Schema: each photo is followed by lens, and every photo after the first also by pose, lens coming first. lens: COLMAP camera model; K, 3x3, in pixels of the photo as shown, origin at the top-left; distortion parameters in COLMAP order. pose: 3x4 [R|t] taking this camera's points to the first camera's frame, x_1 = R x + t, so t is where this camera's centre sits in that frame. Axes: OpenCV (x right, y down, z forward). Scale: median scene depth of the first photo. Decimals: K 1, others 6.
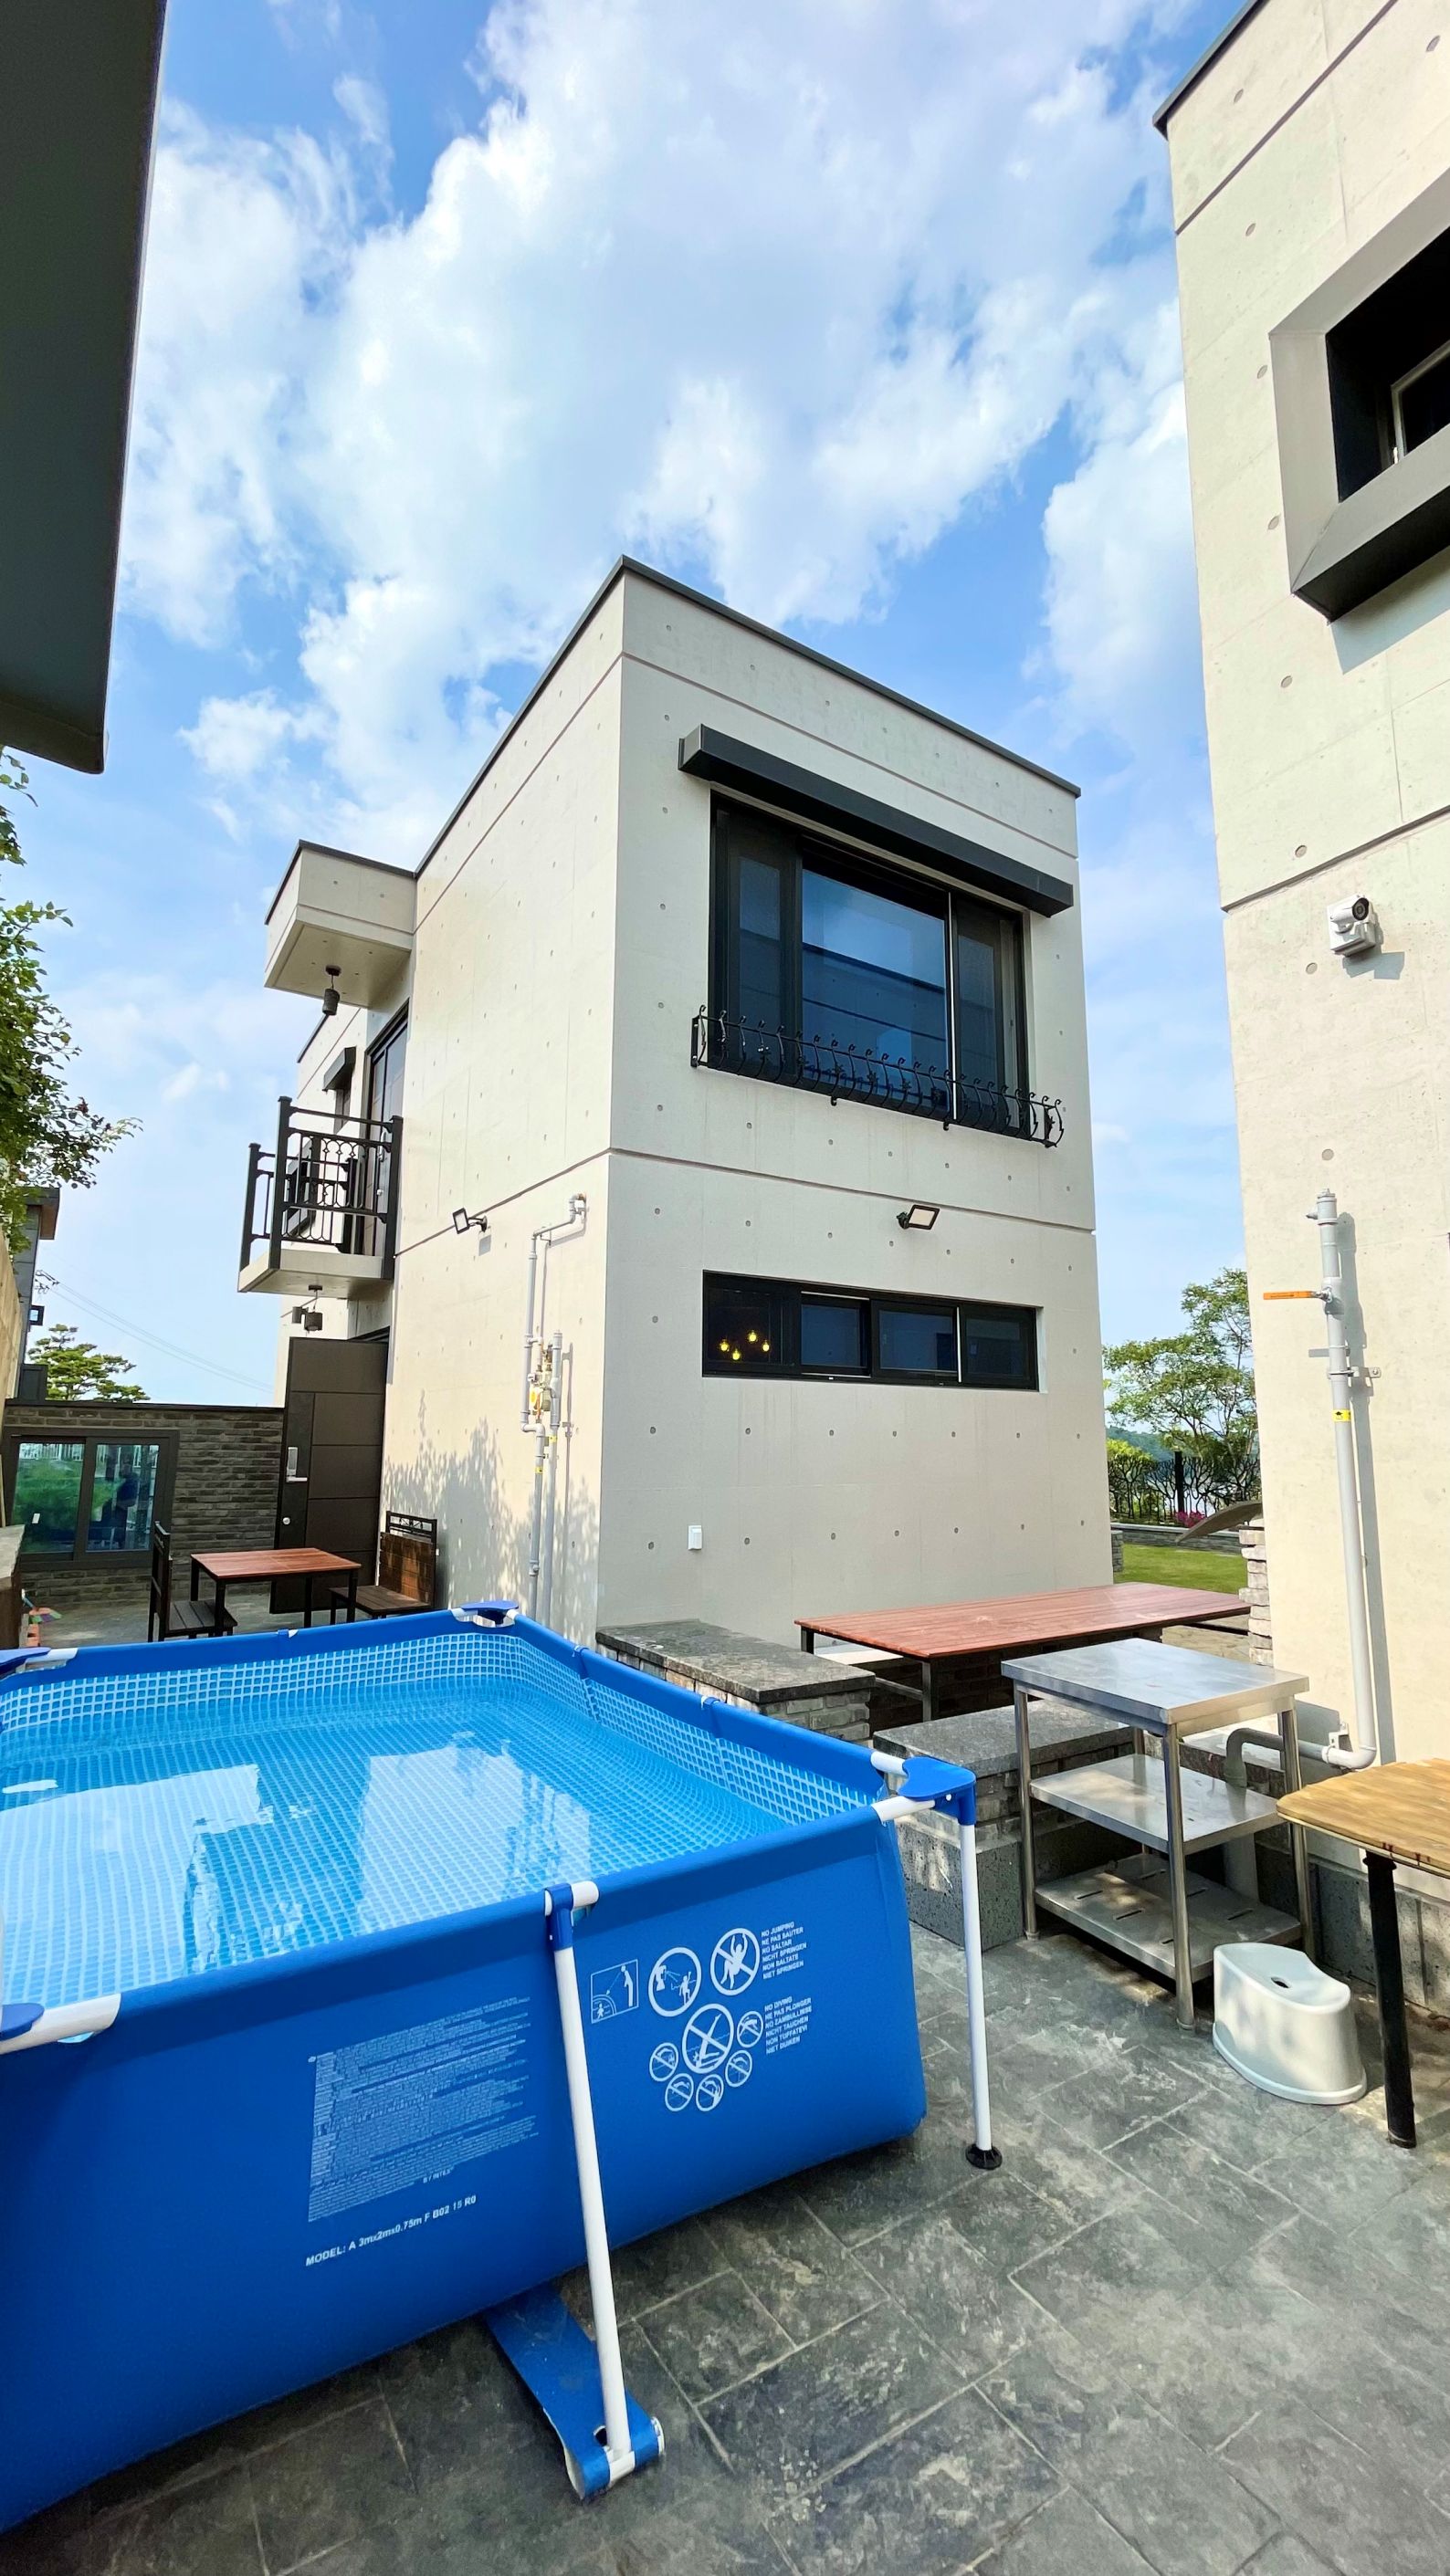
lens RADIAL K [[1024.3, 0, 725.0], [0, 1024.3, 1288.0], [0, 0, 1]] dist [-0.007510, -0.000164]
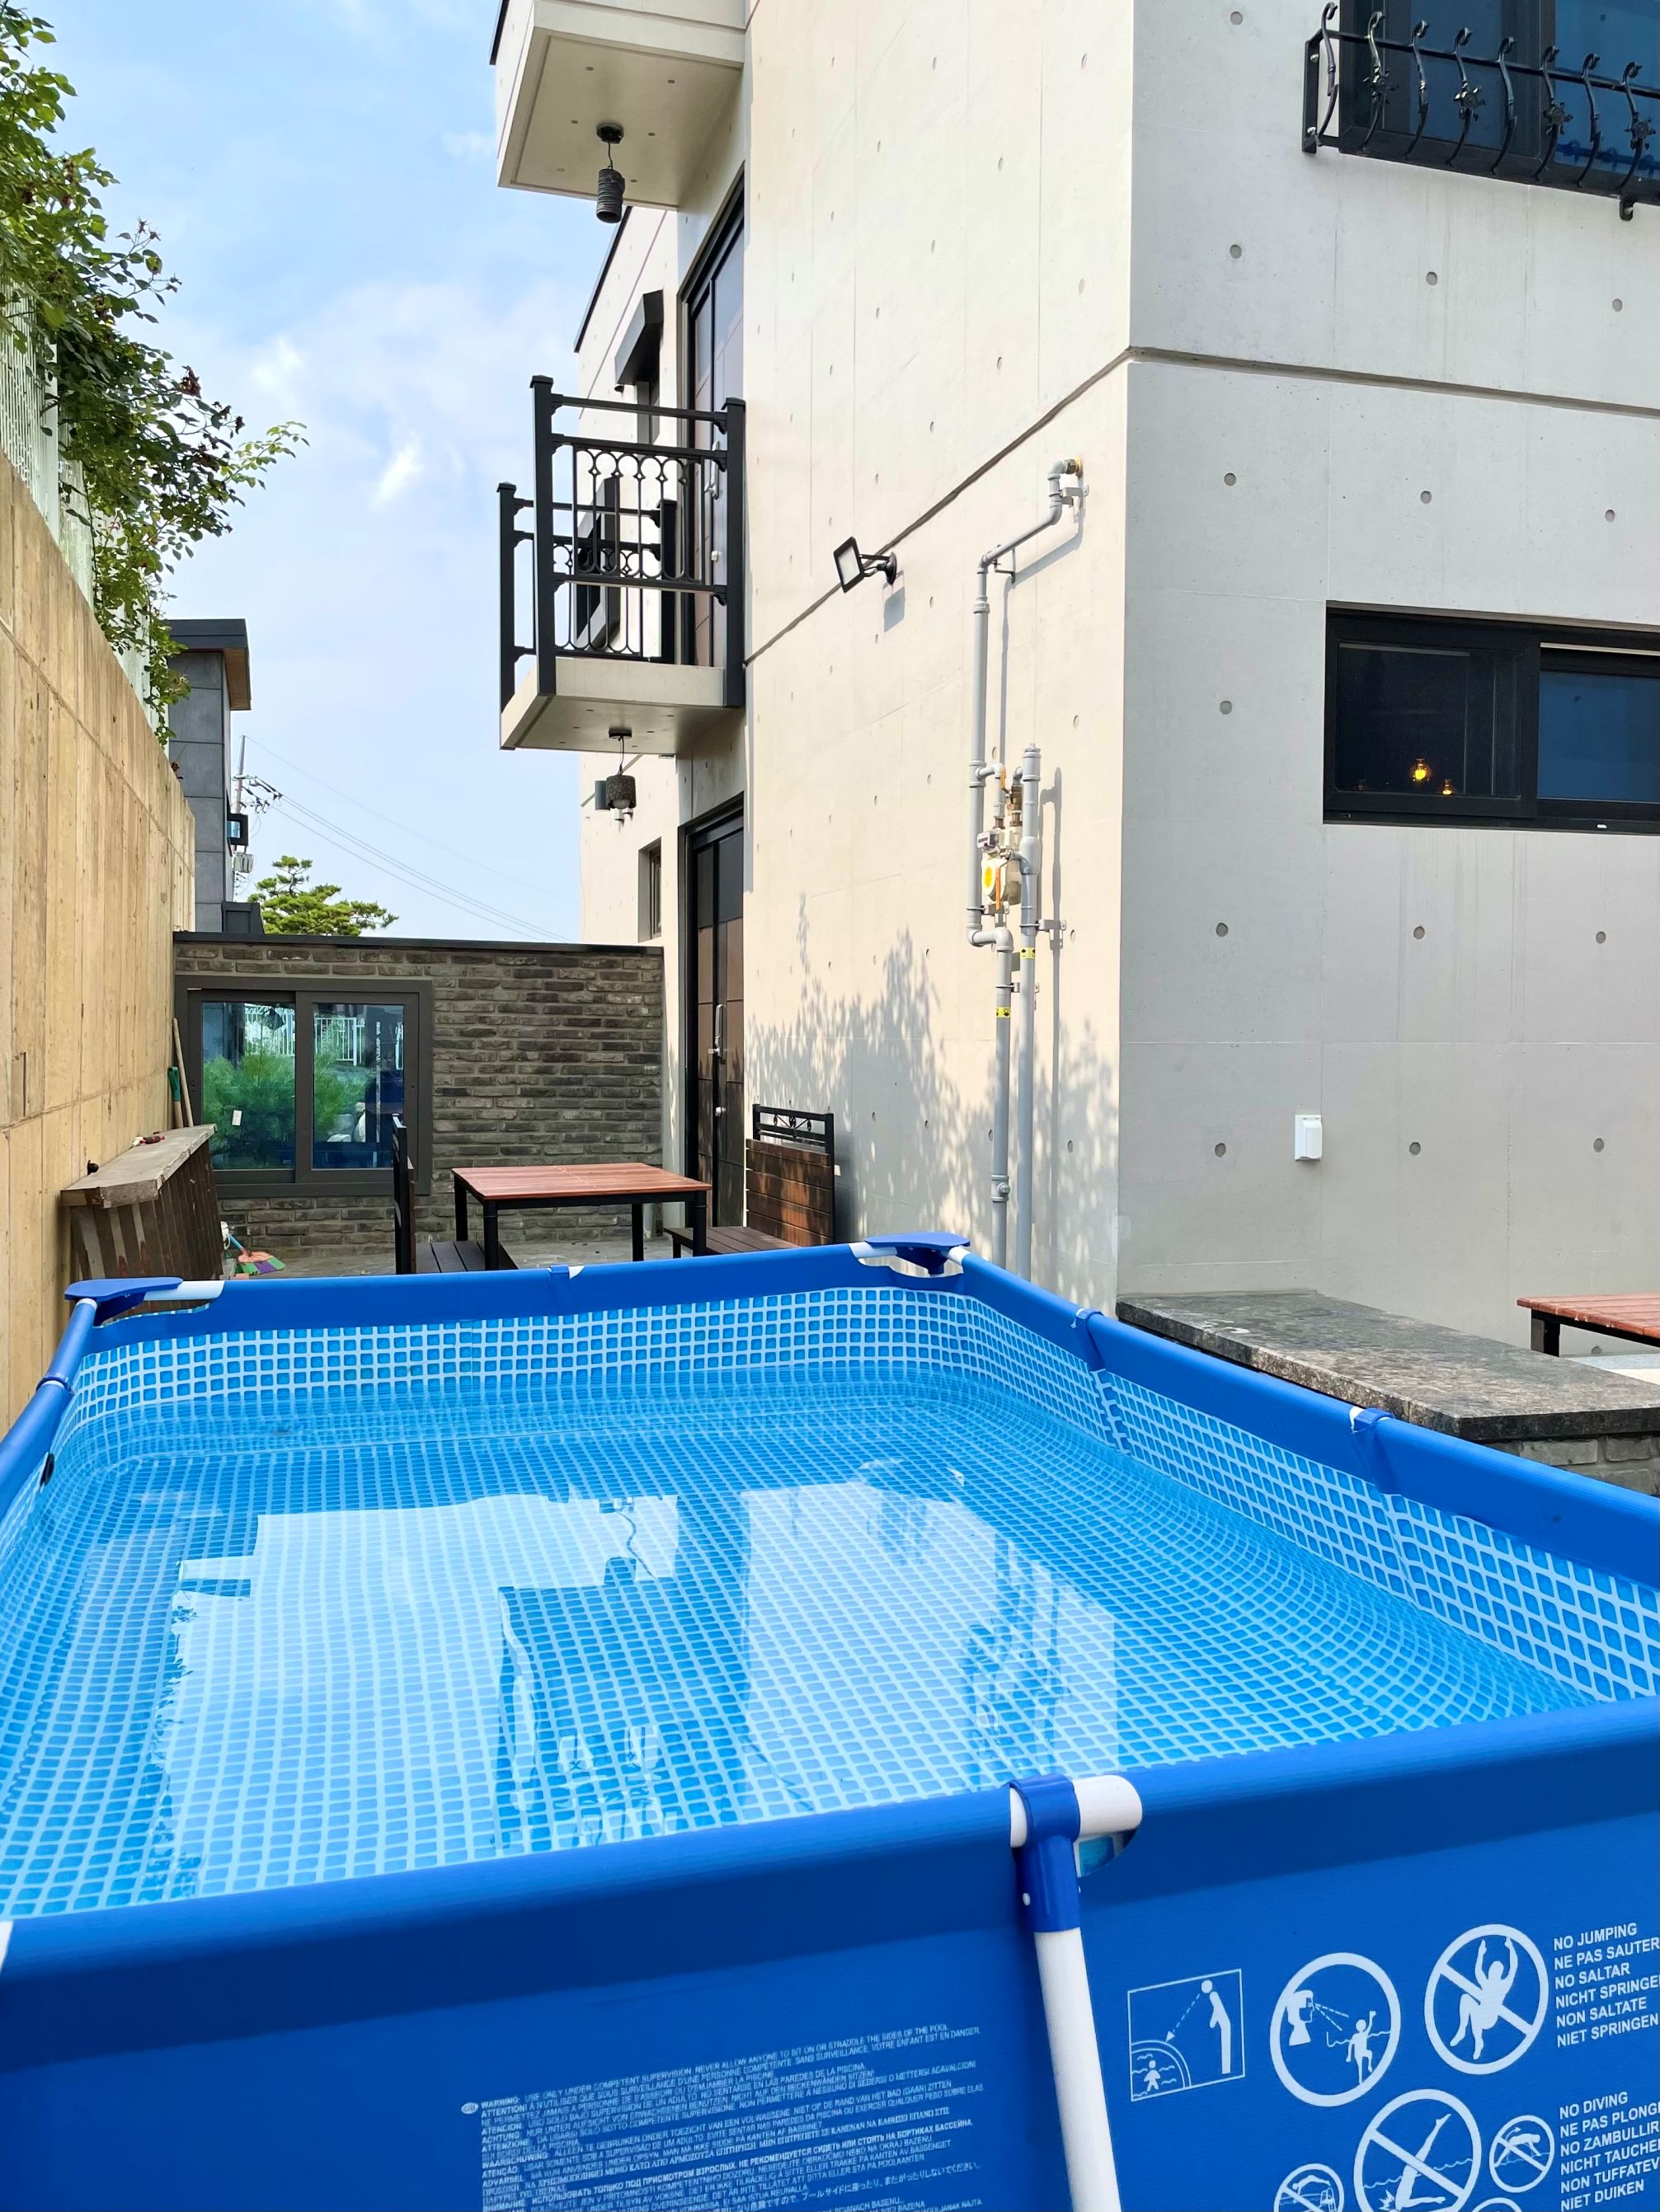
lens RADIAL K [[1746.3, 0, 833.6], [0, 1746.3, 1073.3], [0, 0, 1]] dist [0.100201, -0.123922]
pose [[0.960960, 0.001833, -0.276680, -0.014361], [0.046415, 0.984740, 0.167730, 0.055765], [0.272765, -0.174024, 0.946211, 0.107688]]
